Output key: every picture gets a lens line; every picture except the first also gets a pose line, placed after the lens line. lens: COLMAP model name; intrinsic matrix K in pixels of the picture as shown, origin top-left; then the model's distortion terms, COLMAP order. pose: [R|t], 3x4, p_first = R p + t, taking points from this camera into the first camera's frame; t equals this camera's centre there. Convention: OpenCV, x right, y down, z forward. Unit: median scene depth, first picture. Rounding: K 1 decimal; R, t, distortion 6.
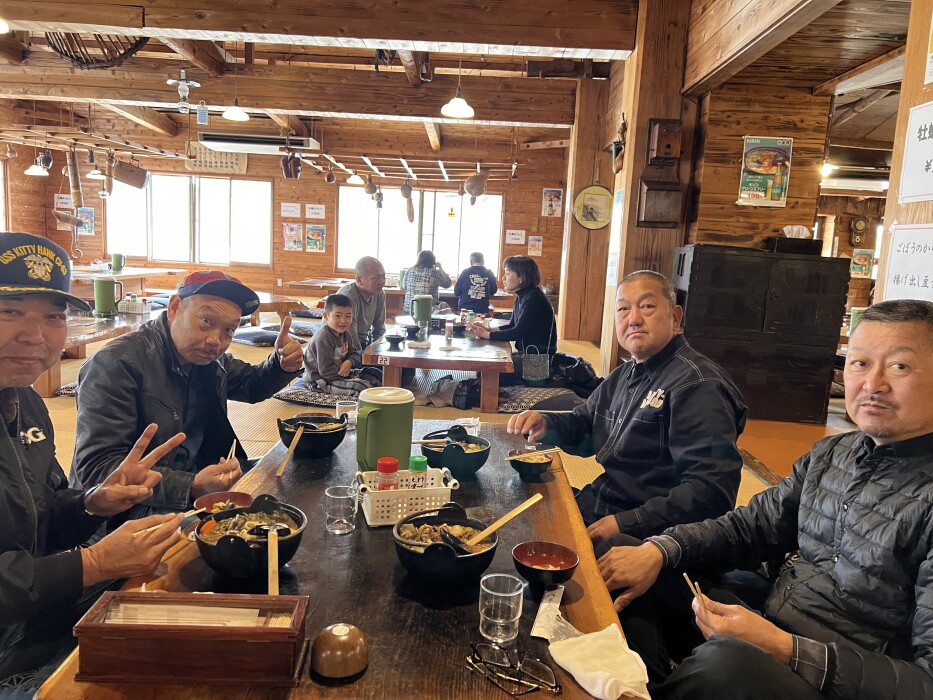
lens RADIAL K [[713.4, 0, 469.9], [0, 713.4, 345.9], [0, 0, 1]] dist [0.030203, -0.029736]
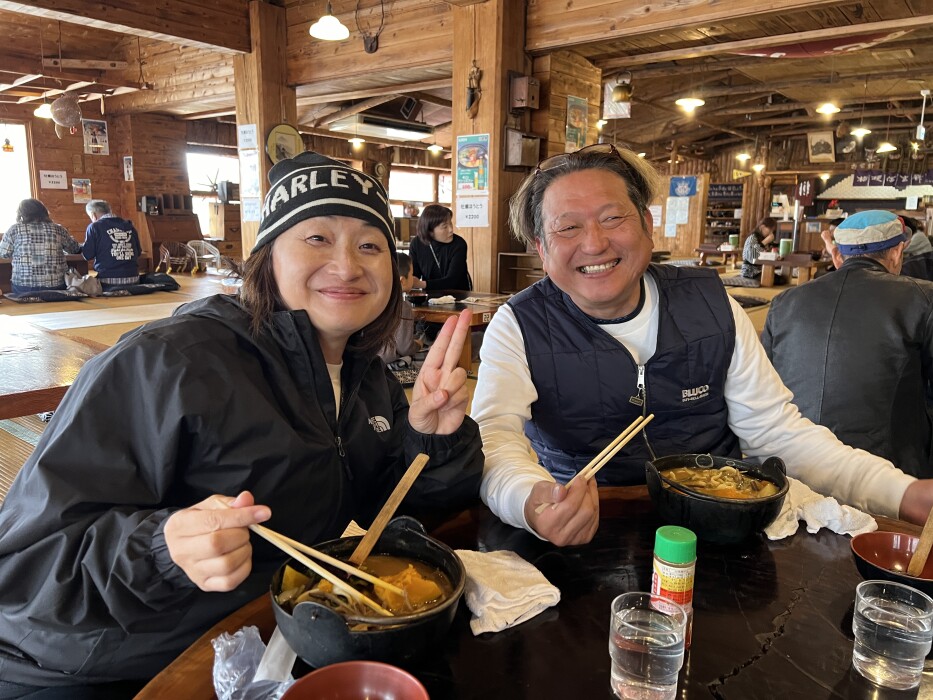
lens RADIAL K [[713.4, 0, 470.3], [0, 713.4, 351.9], [0, 0, 1]] dist [0.030203, -0.029736]
pose [[0.625499, -0.188801, 0.757037, -0.435874], [0.122602, 0.982011, 0.143609, -0.036337], [-0.770532, 0.002987, 0.637394, 0.216966]]
